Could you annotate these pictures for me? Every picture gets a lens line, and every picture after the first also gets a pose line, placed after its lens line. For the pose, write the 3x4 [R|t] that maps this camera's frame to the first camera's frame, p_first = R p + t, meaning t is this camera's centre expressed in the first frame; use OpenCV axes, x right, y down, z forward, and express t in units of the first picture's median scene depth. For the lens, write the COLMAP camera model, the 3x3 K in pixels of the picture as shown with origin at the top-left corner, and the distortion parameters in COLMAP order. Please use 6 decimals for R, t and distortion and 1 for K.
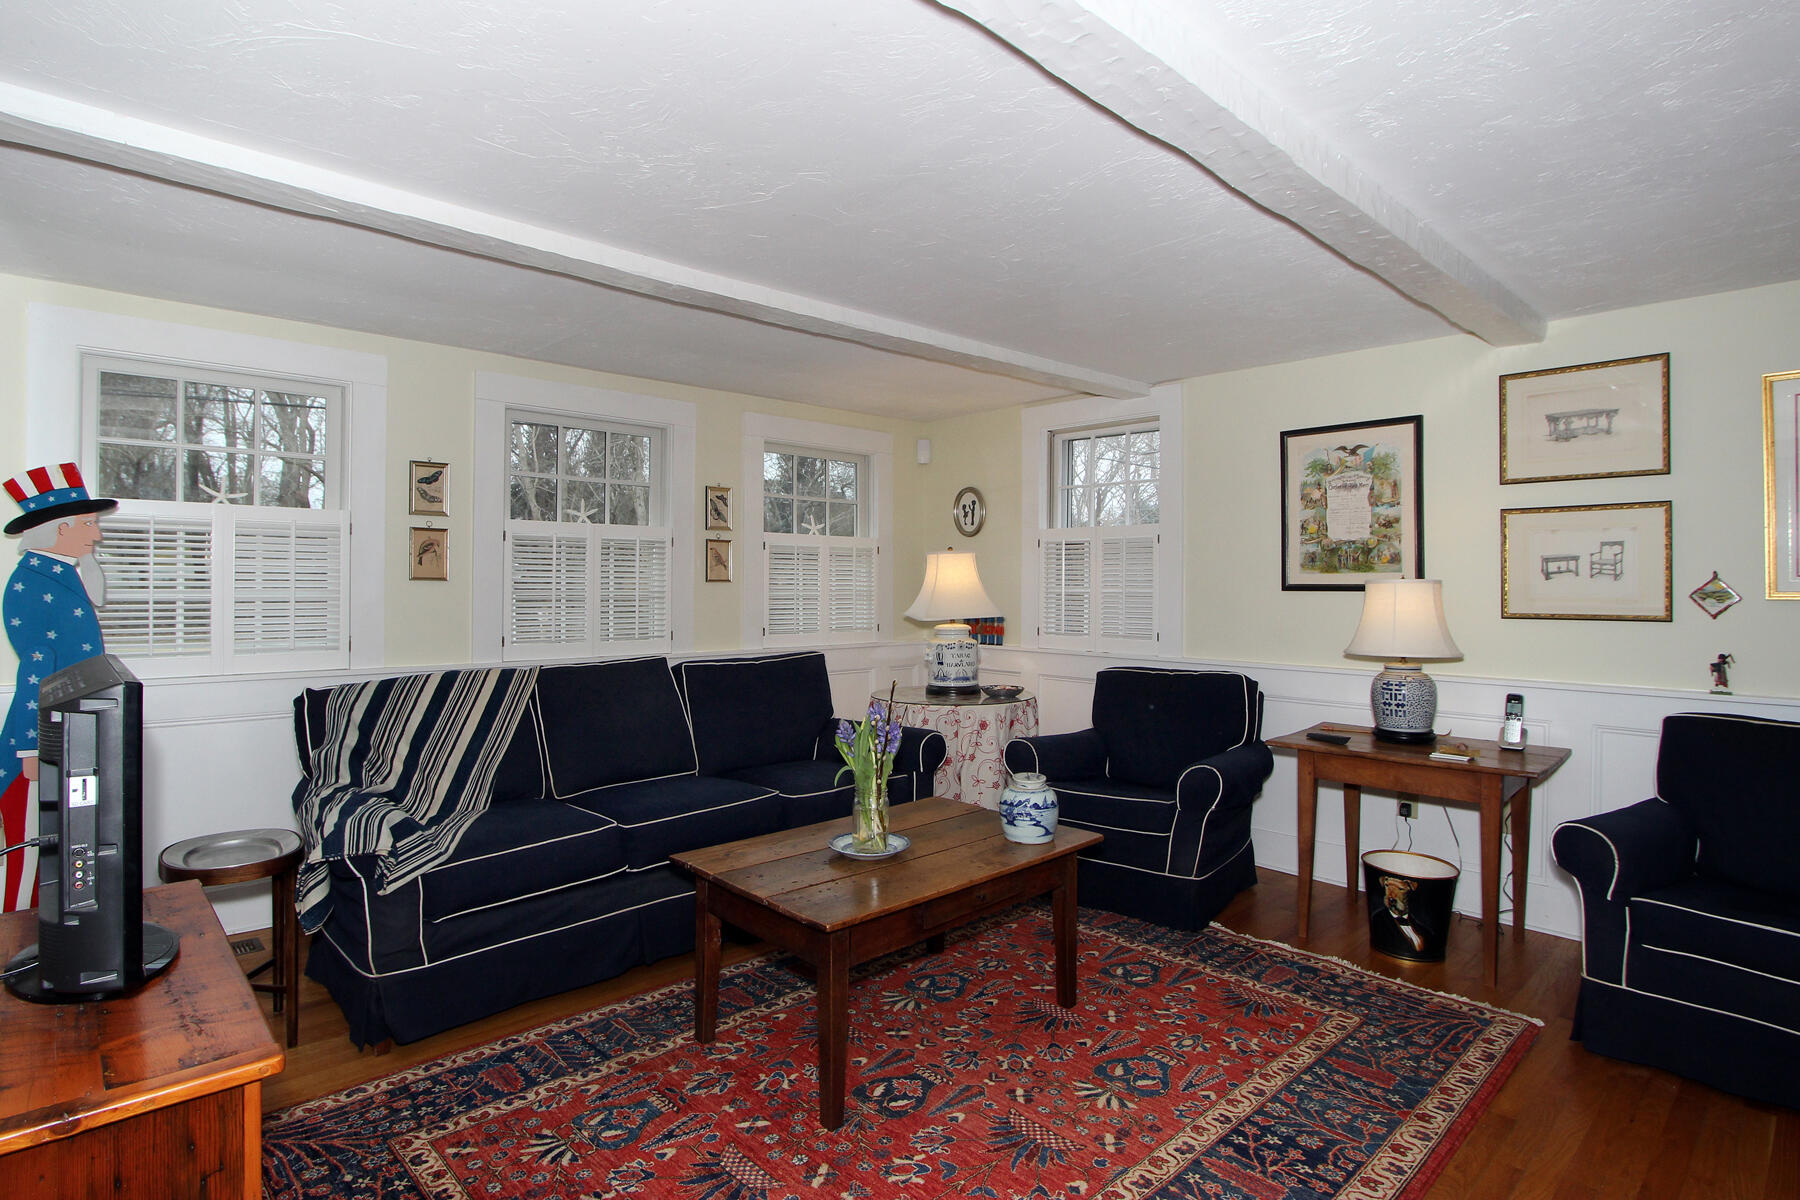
lens RADIAL K [[928.7, 0, 929.5], [0, 928.7, 573.7], [0, 0, 1]] dist [-0.014168, 0.000176]
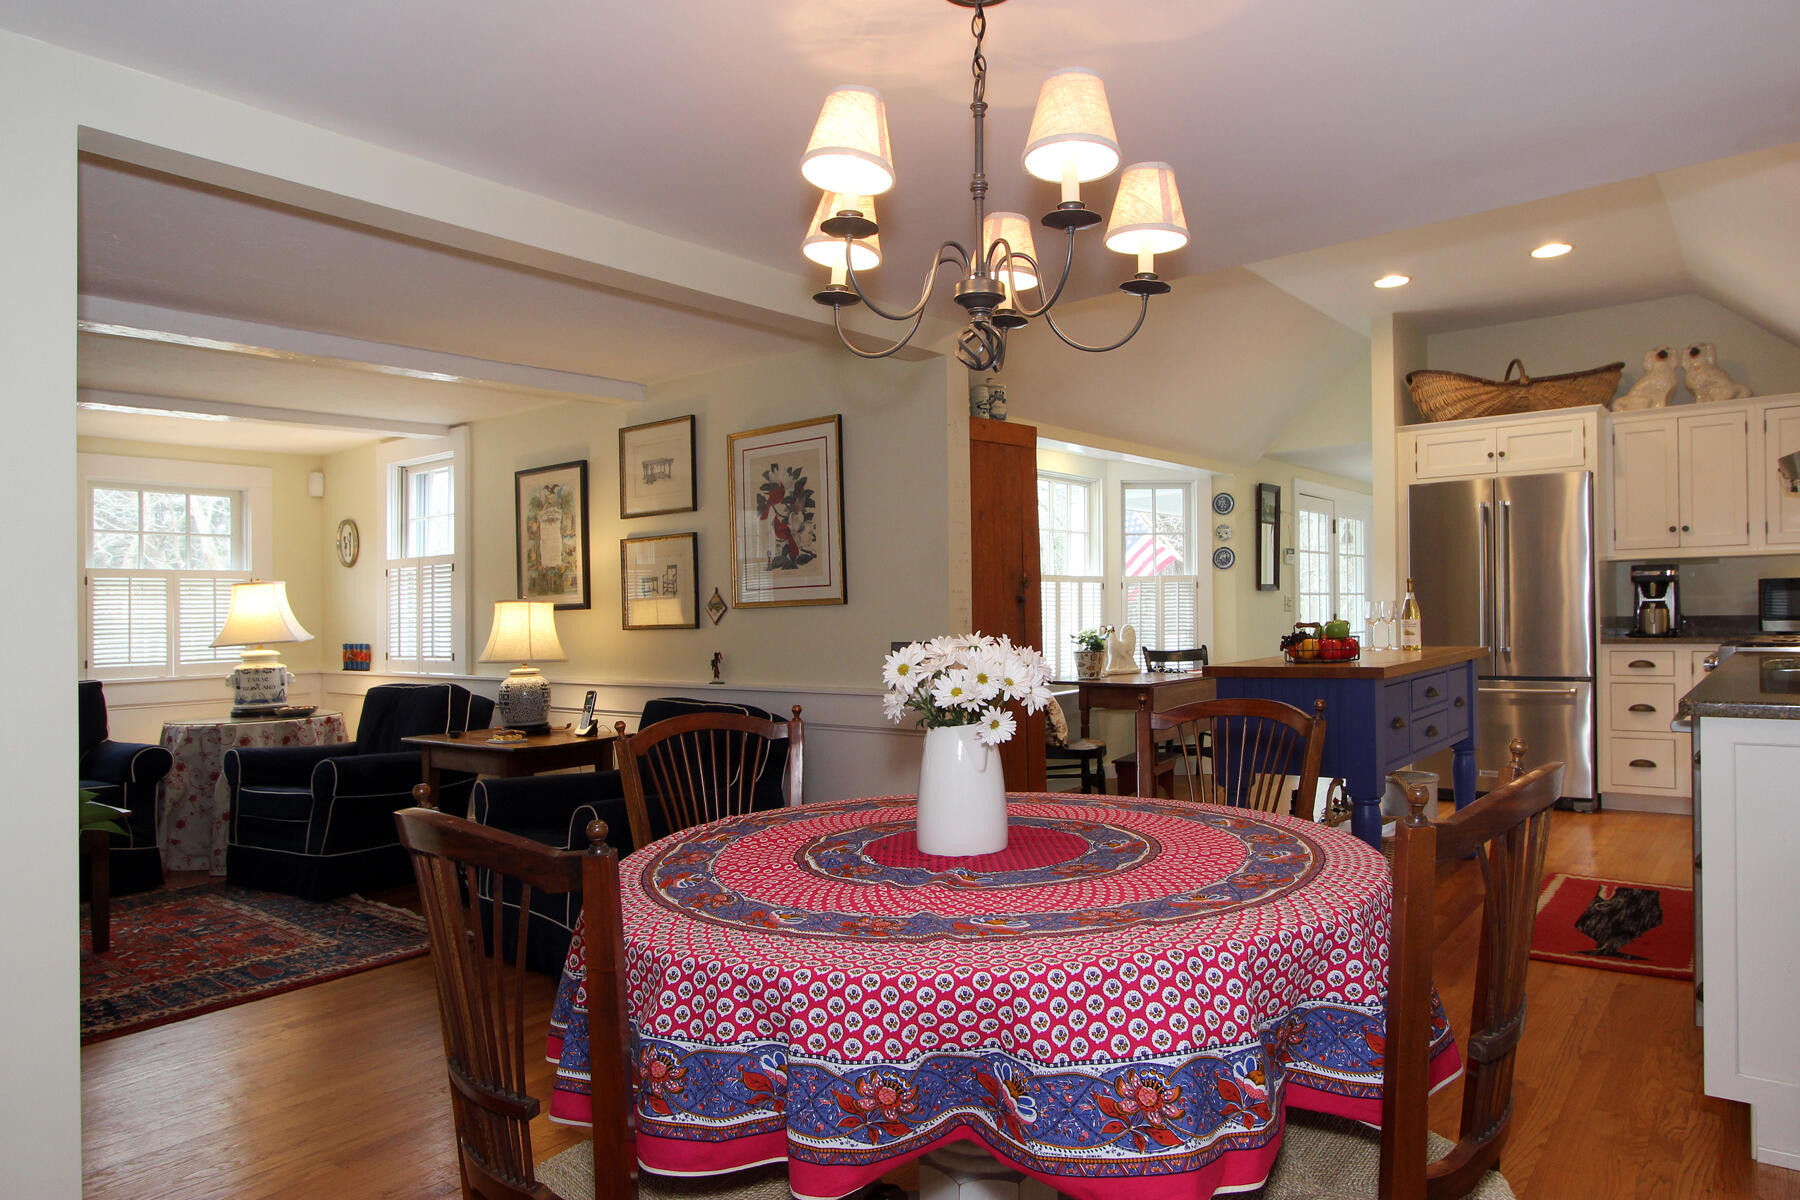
lens RADIAL K [[1100.8, 0, 958.3], [0, 1100.8, 585.9], [0, 0, 1]] dist [-0.015322, 0.003787]
pose [[0.986513, -0.016405, 0.162858, 0.768961], [0.019696, 0.999633, -0.018616, 0.024666], [-0.162493, 0.021573, 0.986474, -0.456601]]
